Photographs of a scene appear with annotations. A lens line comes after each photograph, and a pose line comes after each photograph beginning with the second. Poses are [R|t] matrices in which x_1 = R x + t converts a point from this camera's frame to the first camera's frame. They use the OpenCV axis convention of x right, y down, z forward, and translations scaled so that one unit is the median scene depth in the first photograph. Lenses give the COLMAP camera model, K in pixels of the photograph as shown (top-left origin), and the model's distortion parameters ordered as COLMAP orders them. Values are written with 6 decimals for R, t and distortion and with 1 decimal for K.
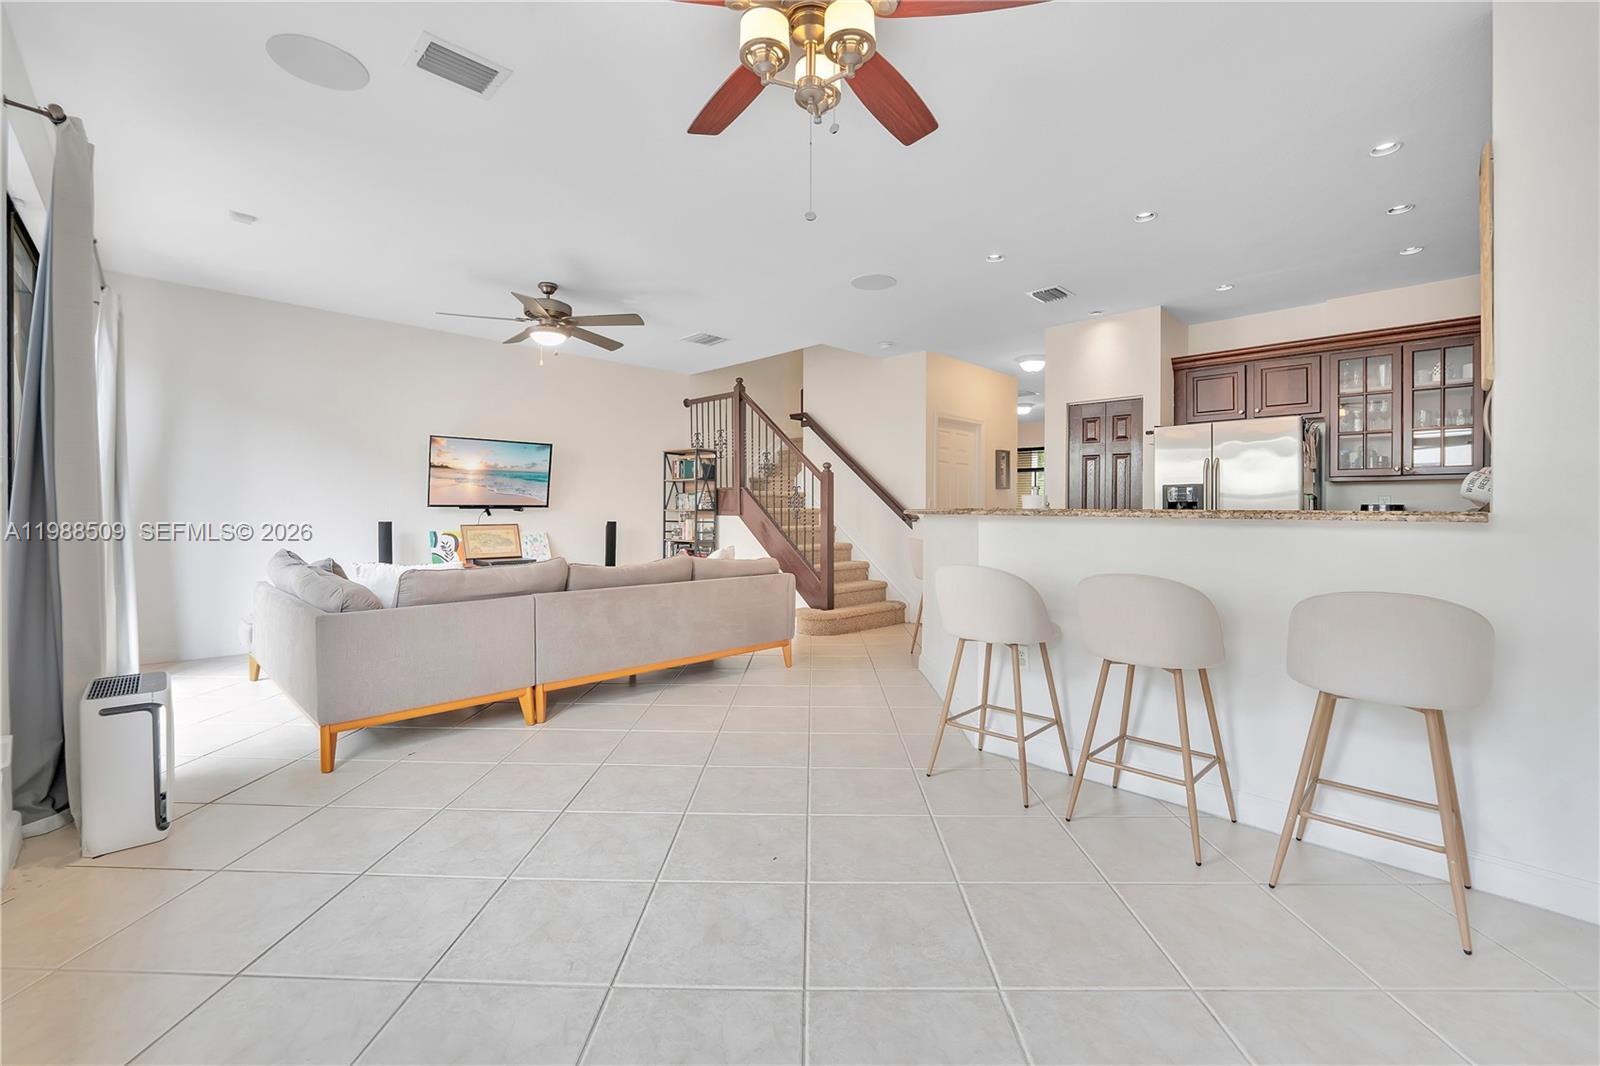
lens RADIAL K [[669.0, 0, 808.7], [0, 669.0, 516.6], [0, 0, 1]] dist [-0.021595, 0.001700]
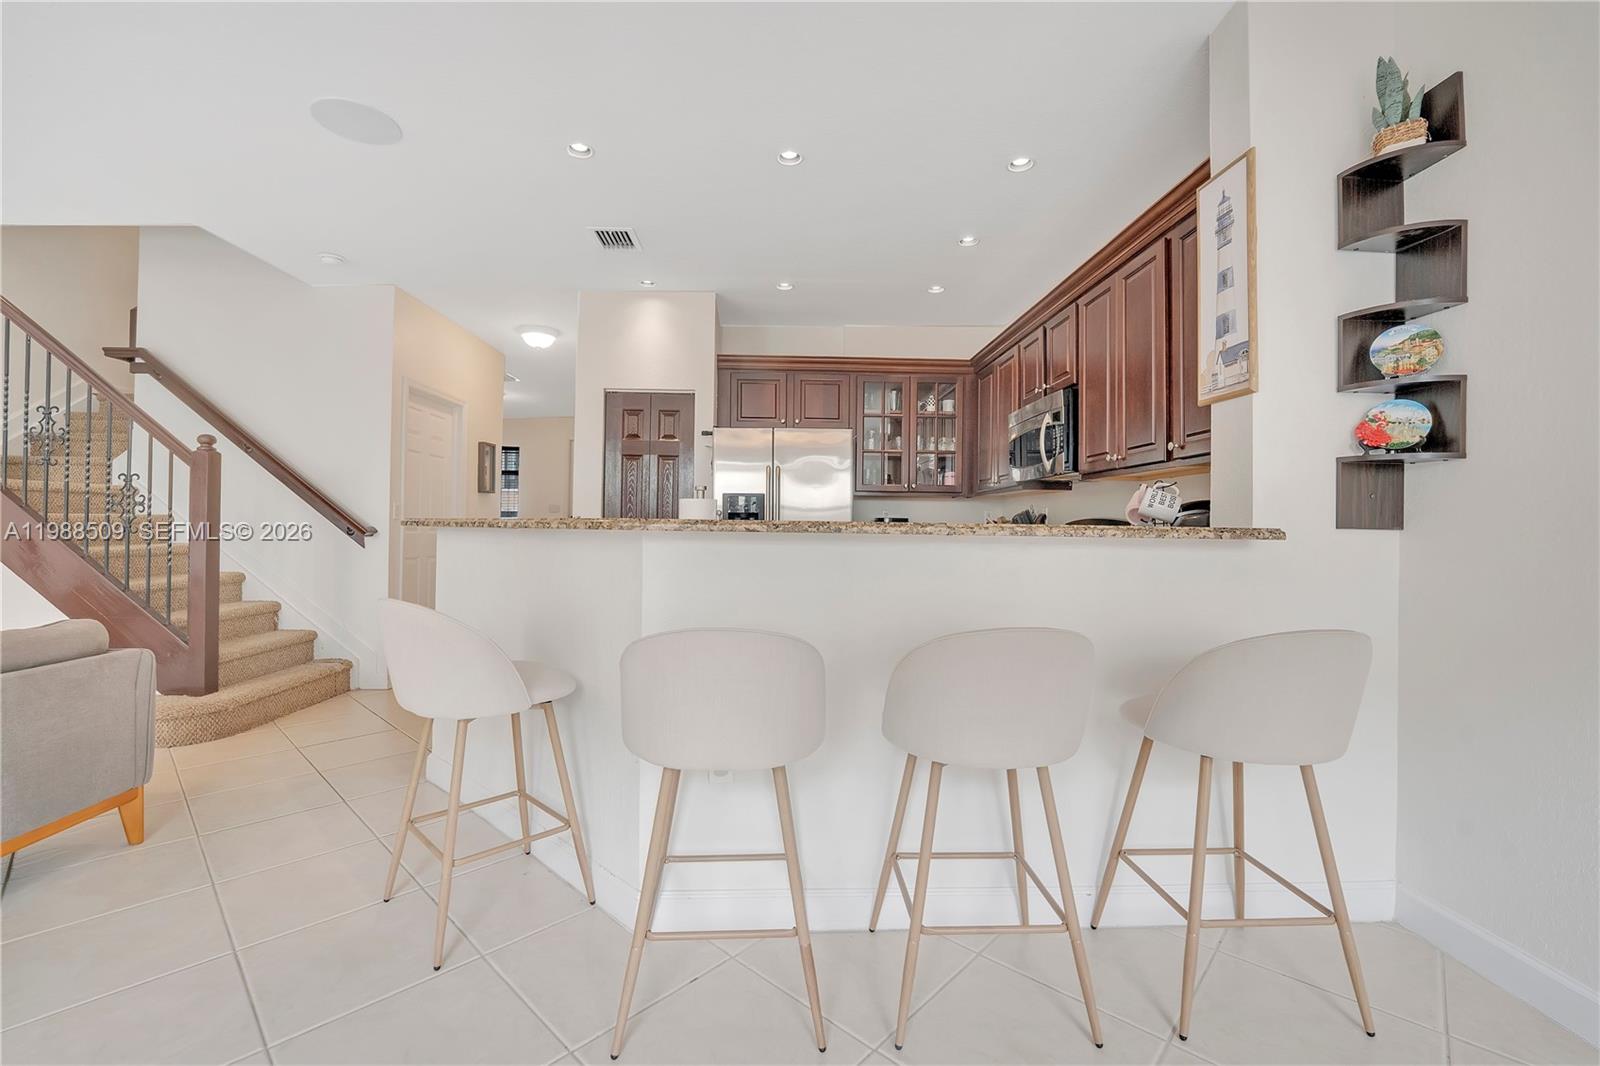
lens RADIAL K [[669.0, 0, 789.3], [0, 669.0, 514.8], [0, 0, 1]] dist [-0.021595, 0.001700]
pose [[0.681814, 0.012923, 0.731412, -0.042763], [-0.000223, 0.999848, -0.017458, -0.002840], [-0.731526, 0.011740, 0.681713, 0.250742]]
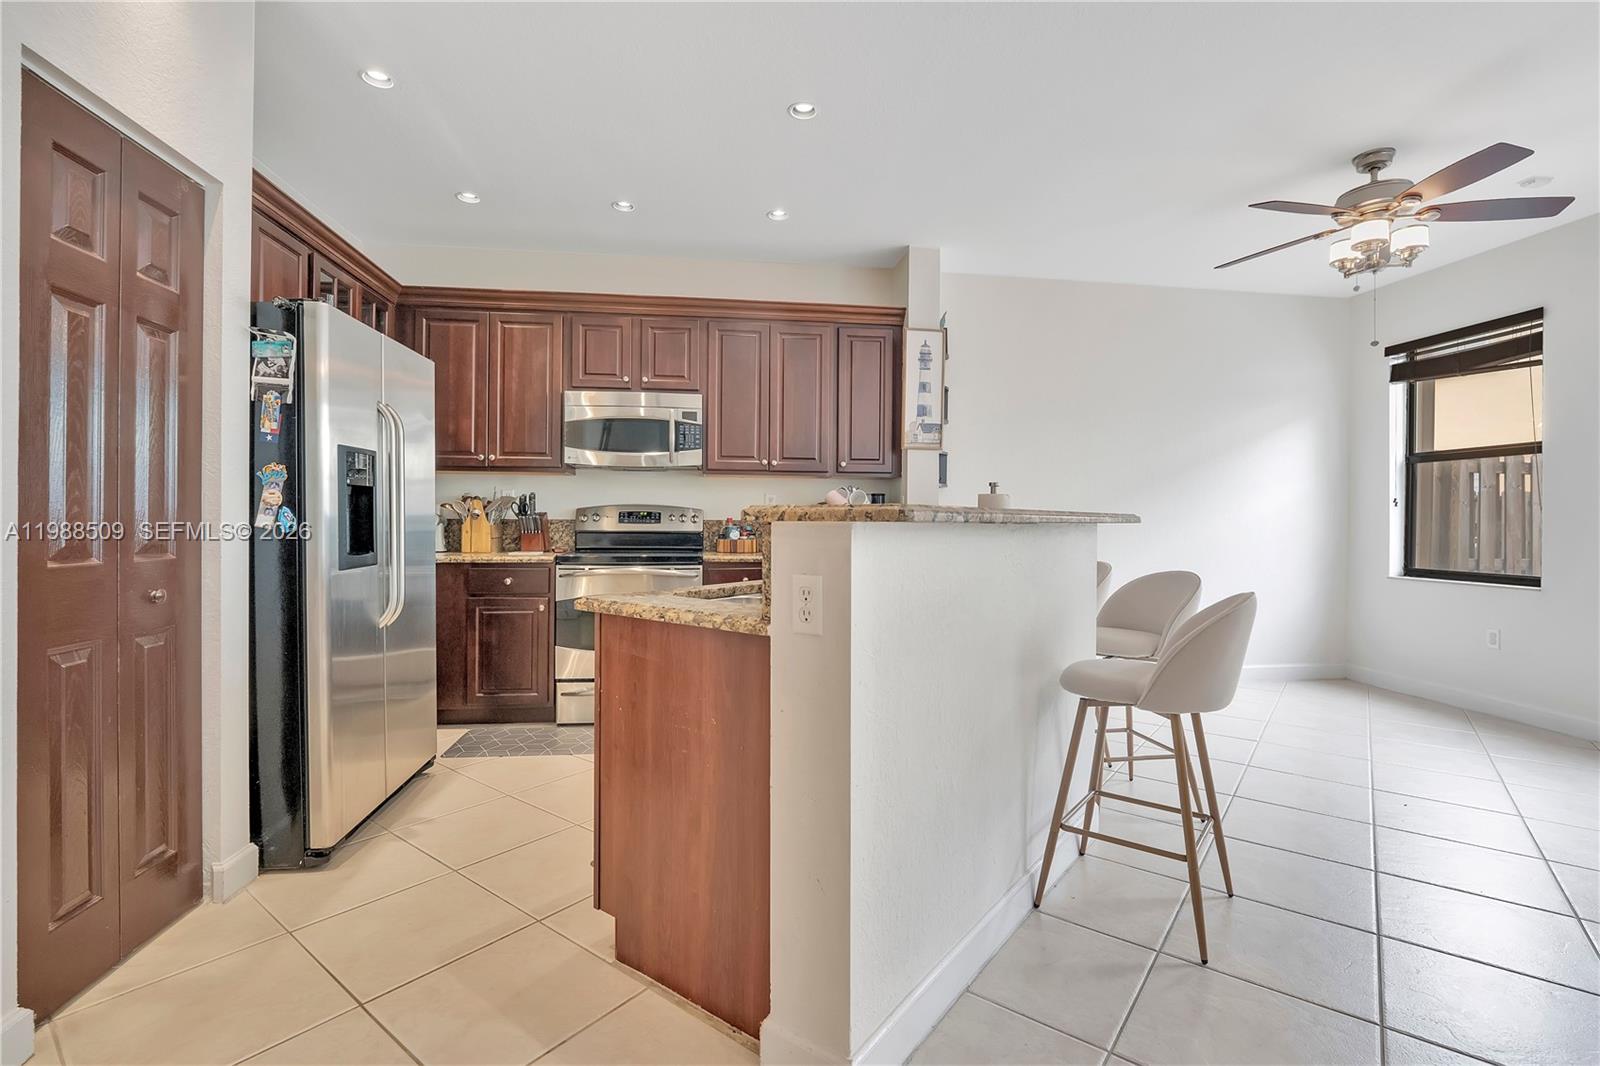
lens RADIAL K [[707.0, 0, 794.9], [0, 707.0, 517.9], [0, 0, 1]] dist [-0.008864, -0.000637]
pose [[-0.800537, -0.012438, 0.599154, 0.032752], [-0.008461, 0.999920, 0.009452, -0.005929], [-0.599224, 0.002497, -0.800578, 0.892130]]
